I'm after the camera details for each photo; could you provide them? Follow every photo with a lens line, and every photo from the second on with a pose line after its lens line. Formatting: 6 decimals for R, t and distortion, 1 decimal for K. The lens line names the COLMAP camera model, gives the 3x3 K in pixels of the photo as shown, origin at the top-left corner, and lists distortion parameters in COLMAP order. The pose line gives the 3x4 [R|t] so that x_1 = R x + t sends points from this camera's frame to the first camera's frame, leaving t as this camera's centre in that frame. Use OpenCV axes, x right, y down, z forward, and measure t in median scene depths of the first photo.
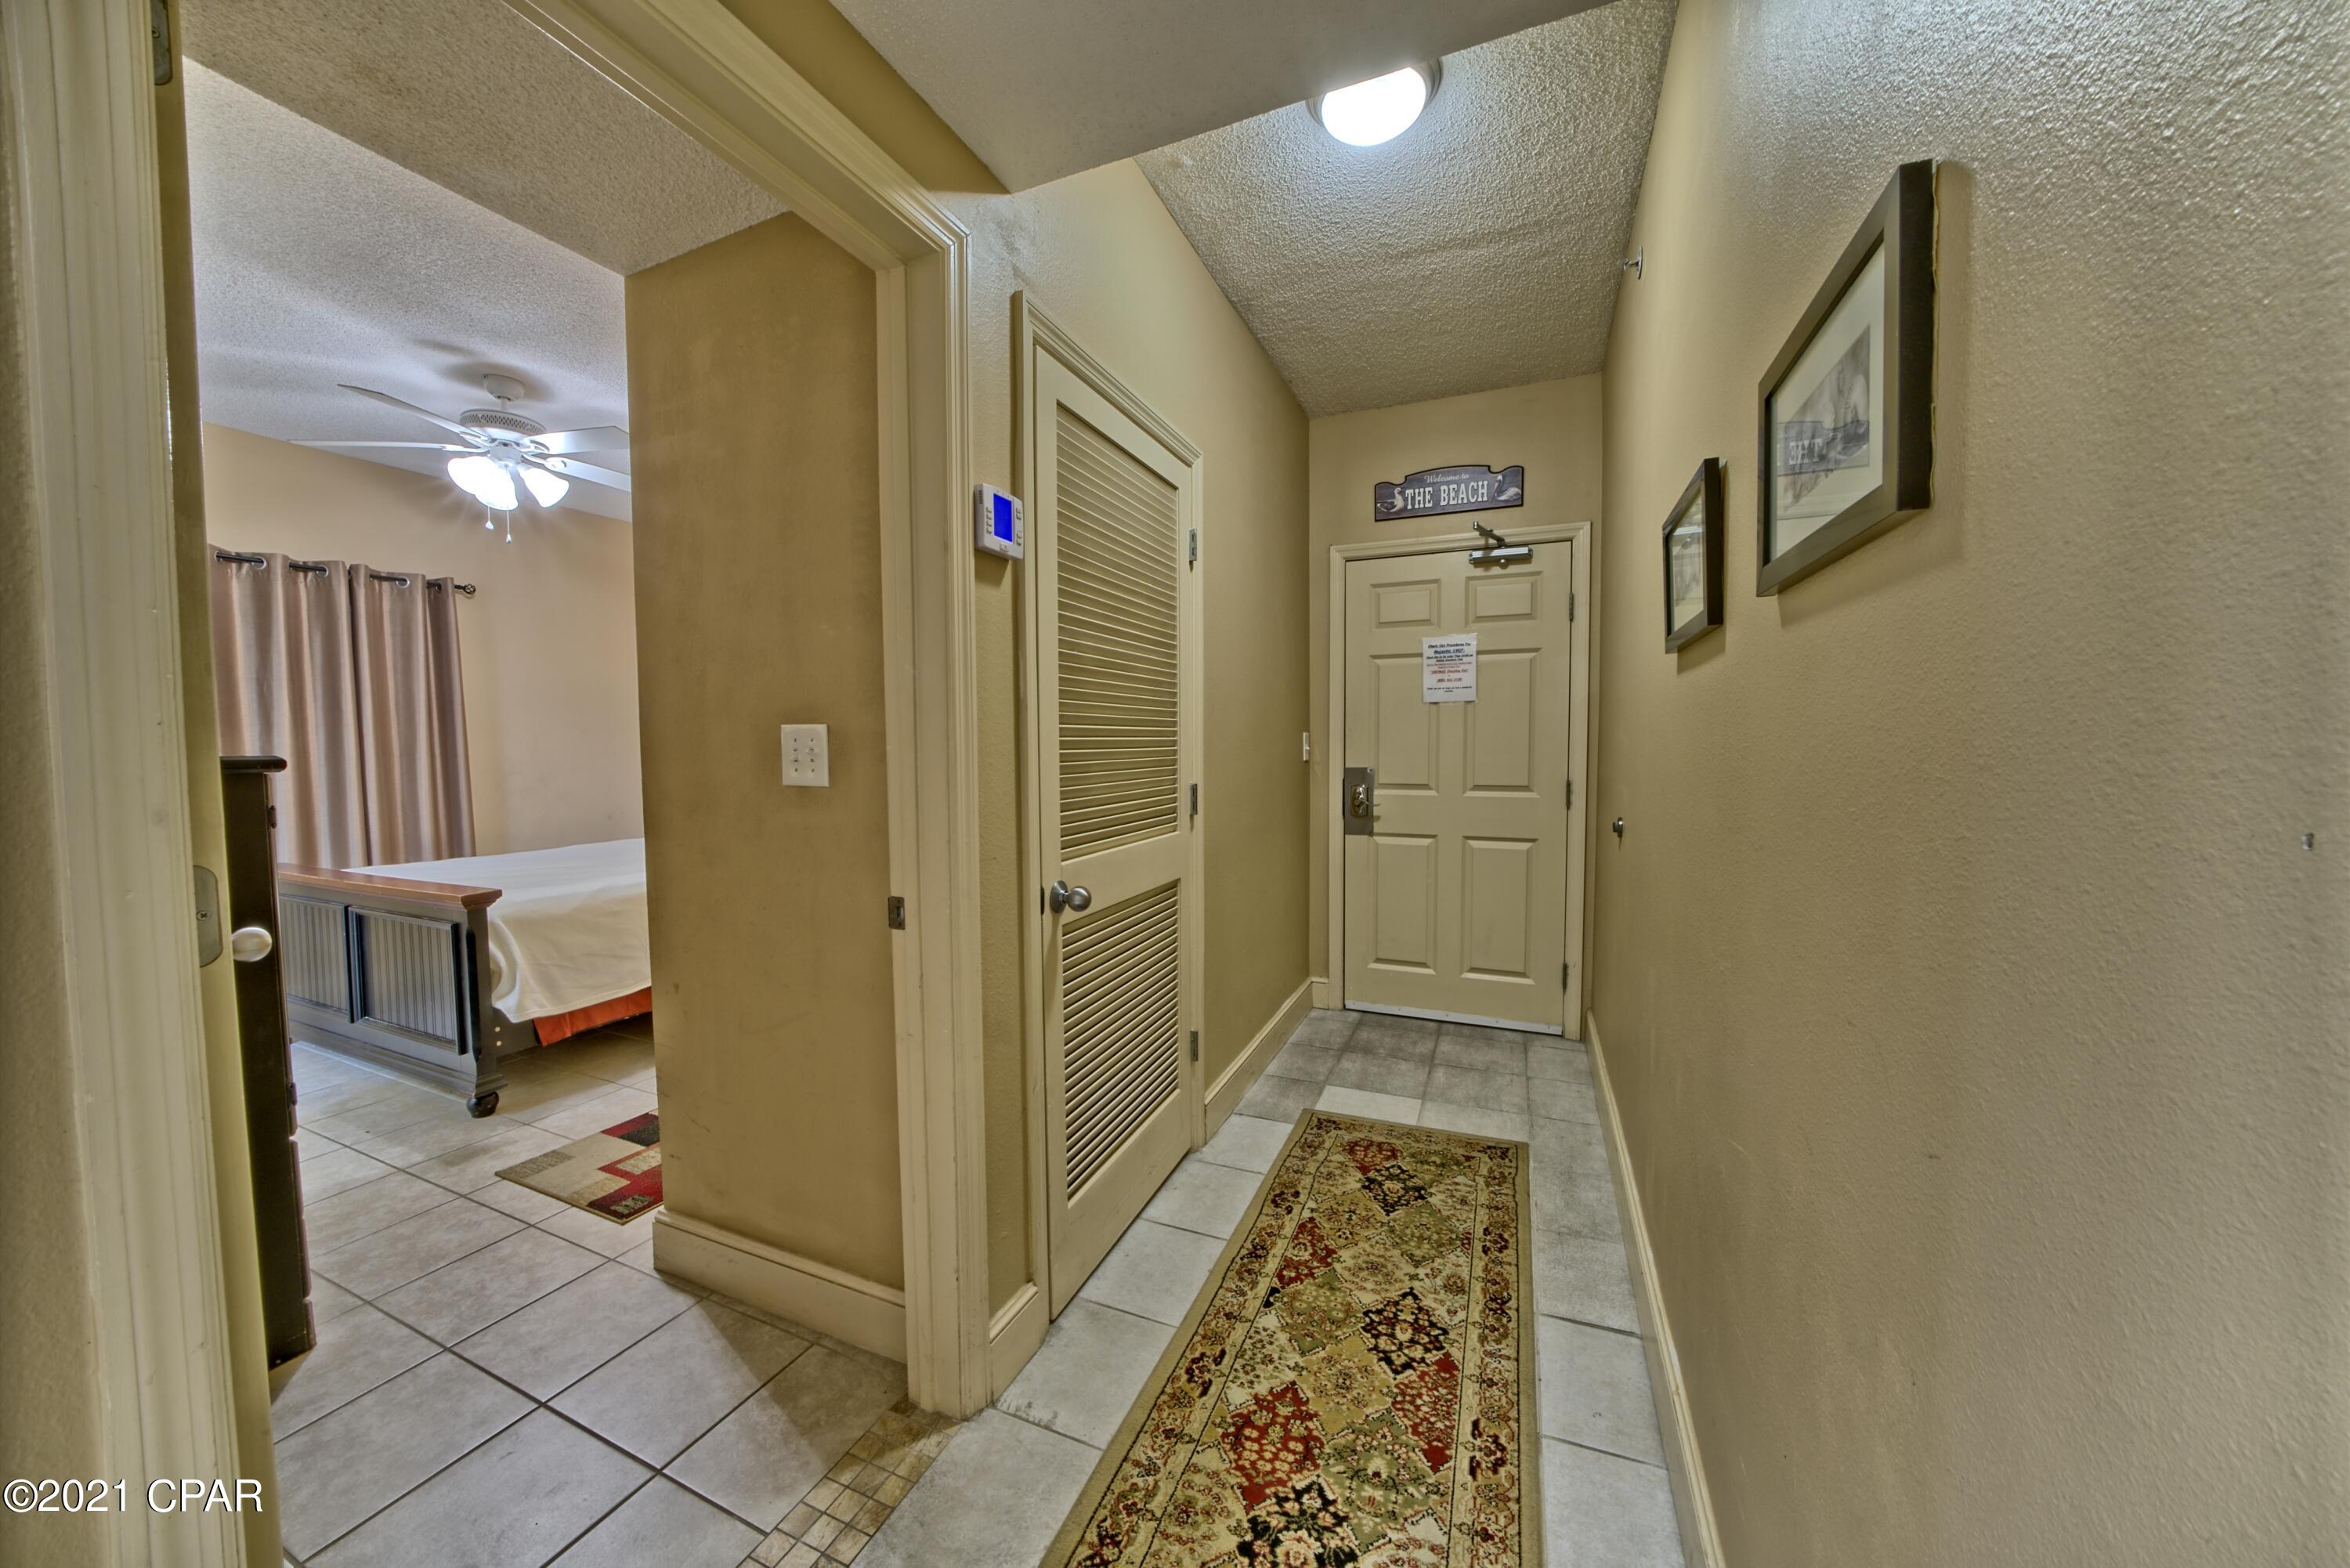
lens RADIAL K [[795.6, 0, 1172.9], [0, 795.6, 775.4], [0, 0, 1]] dist [-0.017862, 0.000053]
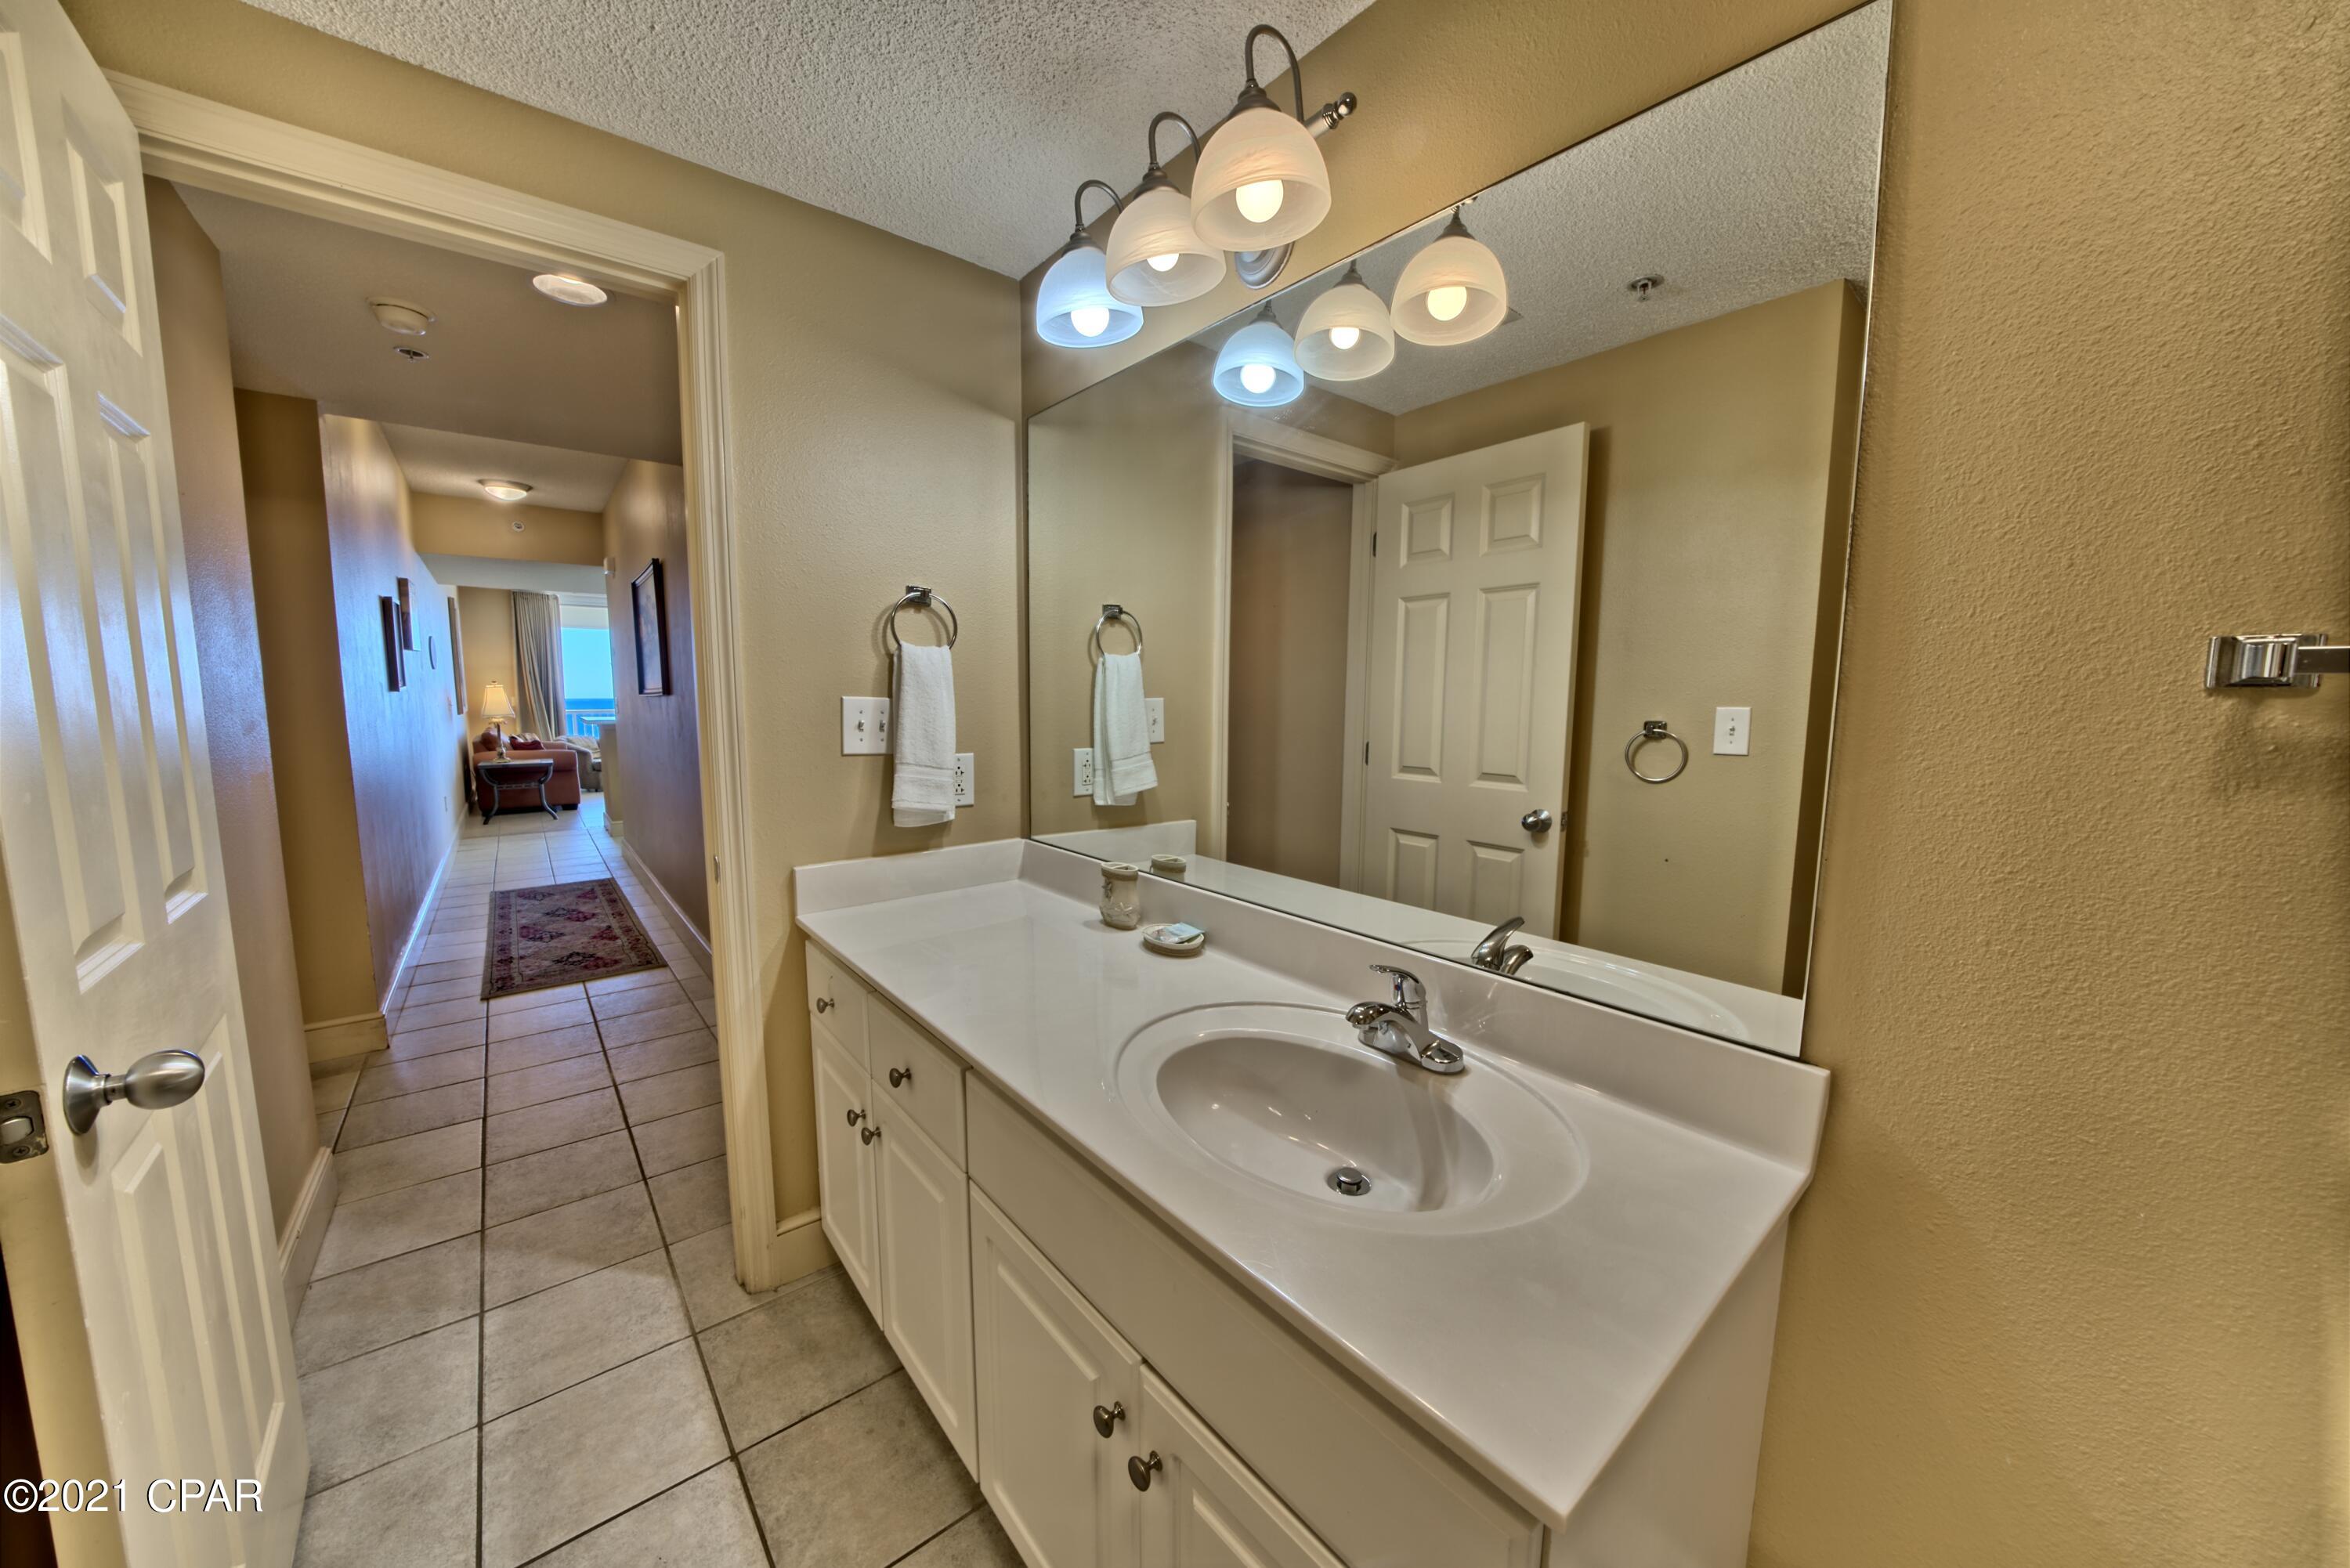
lens RADIAL K [[812.3, 0, 1169.5], [0, 812.3, 781.8], [0, 0, 1]] dist [-0.021276, 0.000231]
pose [[-0.454253, 0.106407, -0.884495, 1.256928], [-0.046709, 0.988631, 0.142924, -0.189344], [0.889647, 0.106238, -0.444119, 3.028150]]
